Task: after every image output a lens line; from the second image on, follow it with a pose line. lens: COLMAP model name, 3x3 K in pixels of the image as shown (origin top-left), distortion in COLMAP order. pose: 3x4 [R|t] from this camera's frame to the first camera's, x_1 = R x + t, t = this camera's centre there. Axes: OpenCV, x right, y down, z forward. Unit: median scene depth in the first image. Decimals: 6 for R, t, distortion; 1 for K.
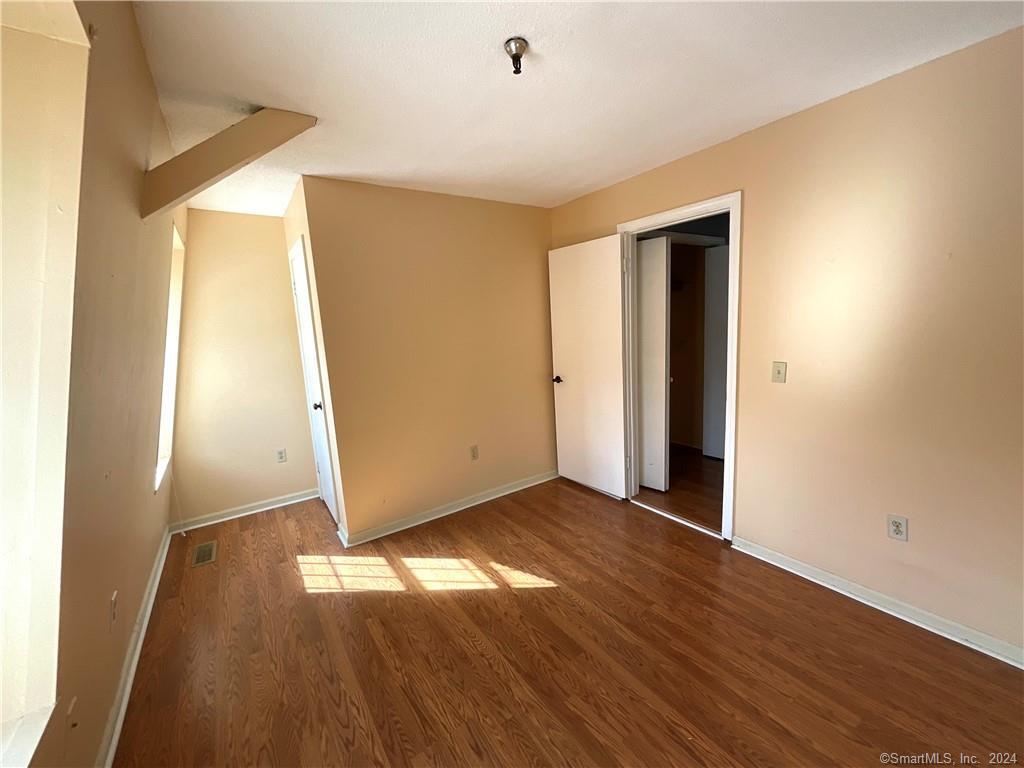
lens RADIAL K [[414.4, 0, 512.0], [0, 414.4, 384.0], [0, 0, 1]] dist [-0.000459, -0.000016]
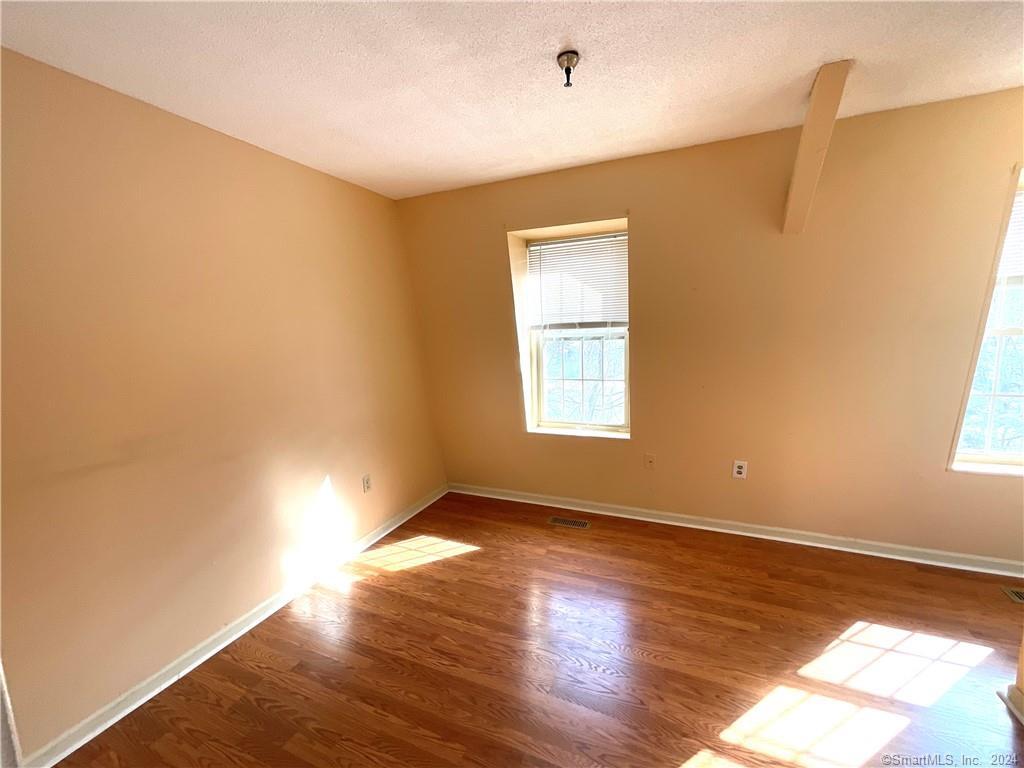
lens RADIAL K [[414.4, 0, 512.0], [0, 414.4, 384.0], [0, 0, 1]] dist [-0.000459, -0.000016]
pose [[-0.849474, 0.152100, -0.505233, 0.547633], [-0.000424, 0.957352, 0.288923, -0.245390], [0.527631, 0.245646, -0.813181, 1.396019]]
